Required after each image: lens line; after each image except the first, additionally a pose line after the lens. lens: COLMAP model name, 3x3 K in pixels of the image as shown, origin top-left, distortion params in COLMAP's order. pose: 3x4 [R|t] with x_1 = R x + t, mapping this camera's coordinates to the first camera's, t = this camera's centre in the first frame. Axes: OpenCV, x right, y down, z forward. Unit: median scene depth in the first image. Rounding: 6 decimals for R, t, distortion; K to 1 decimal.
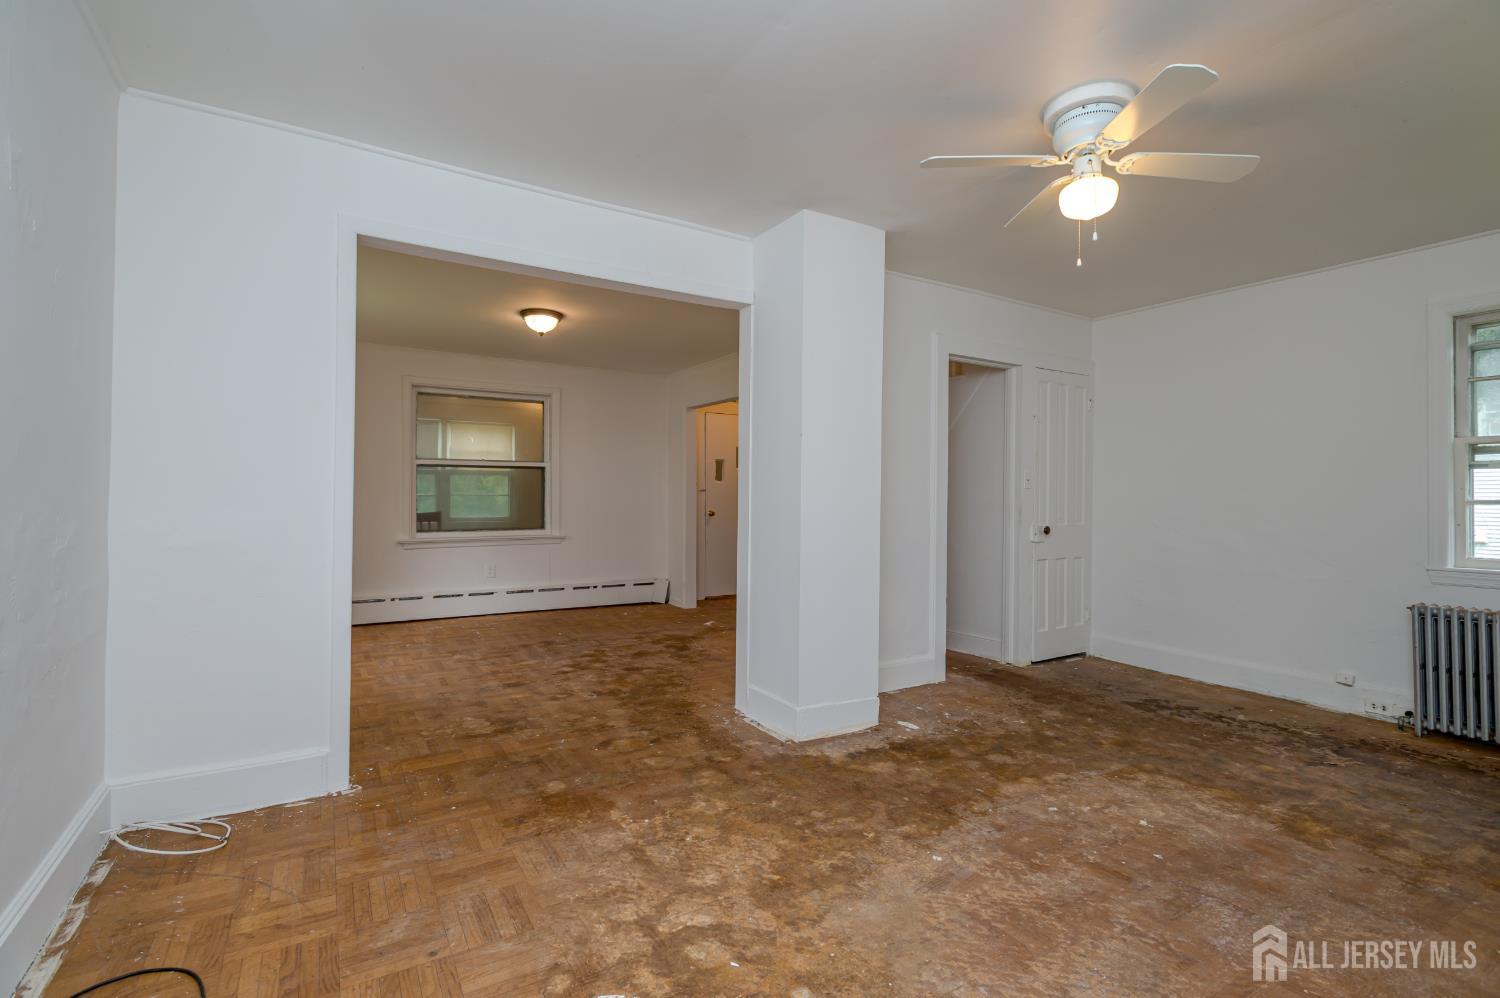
lens RADIAL K [[694.2, 0, 746.5], [0, 694.2, 494.6], [0, 0, 1]] dist [0.017555, -0.007114]
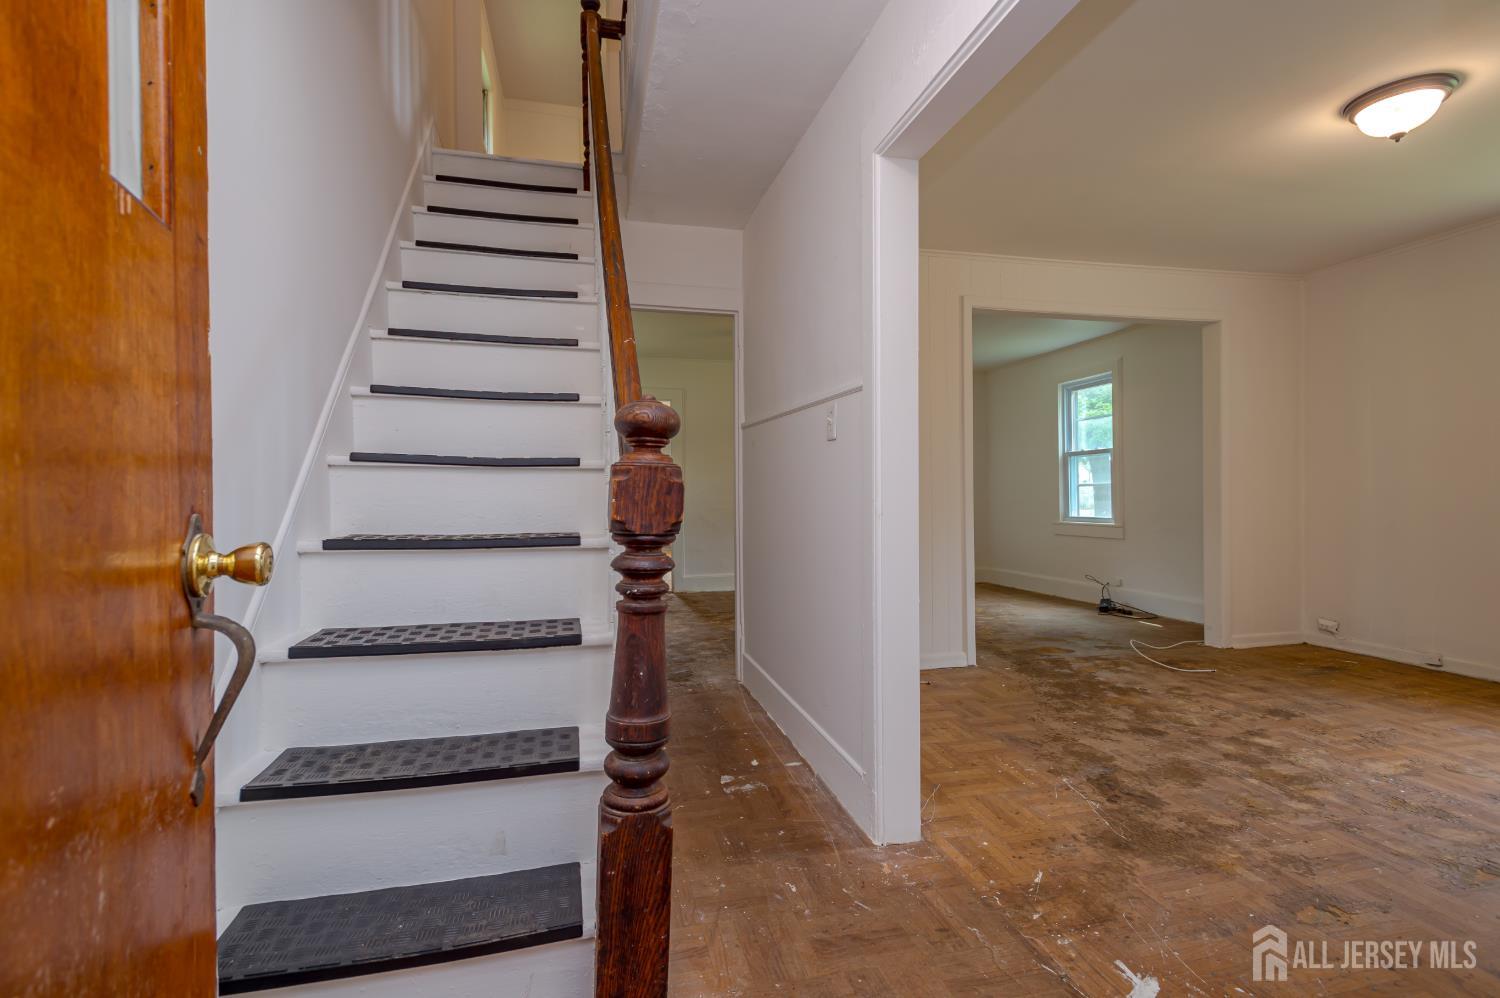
lens RADIAL K [[694.2, 0, 742.8], [0, 694.2, 493.4], [0, 0, 1]] dist [0.017555, -0.007114]
pose [[-0.952605, 0.001120, 0.304207, 0.000599], [0.000150, 0.999995, -0.003211, 0.040350], [-0.304209, -0.003013, -0.952601, 2.613486]]
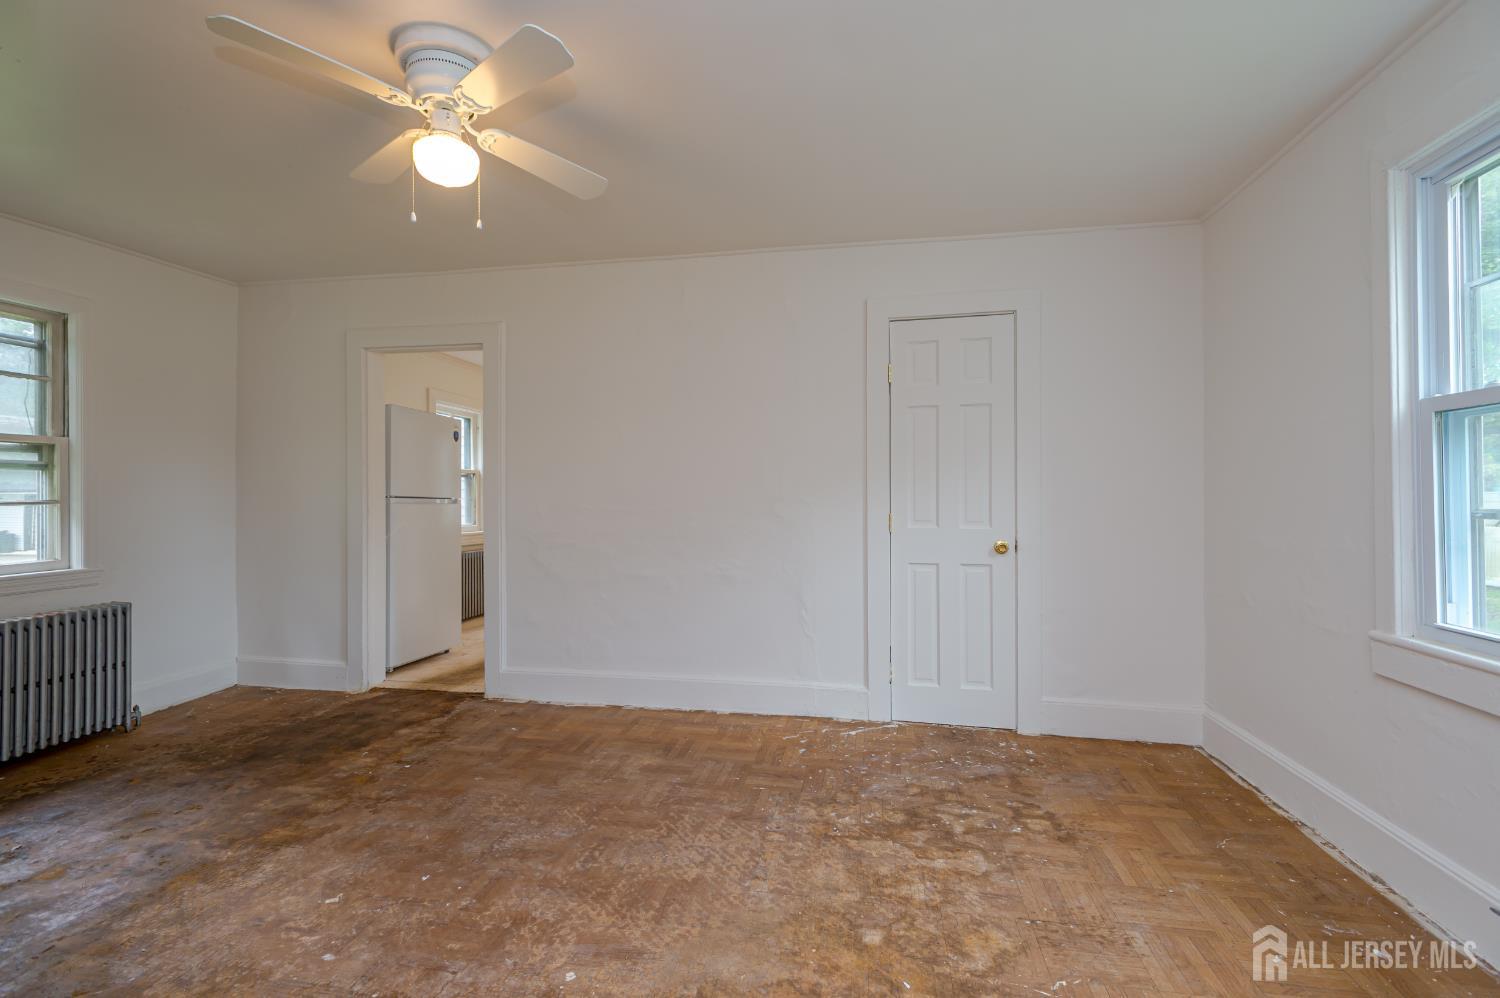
lens RADIAL K [[694.2, 0, 749.0], [0, 694.2, 497.3], [0, 0, 1]] dist [0.017555, -0.007114]
pose [[-0.747133, -0.006612, 0.664642, -0.276759], [-0.005807, 0.999977, 0.003420, -0.008281], [-0.664649, -0.001305, -0.747154, 1.041879]]
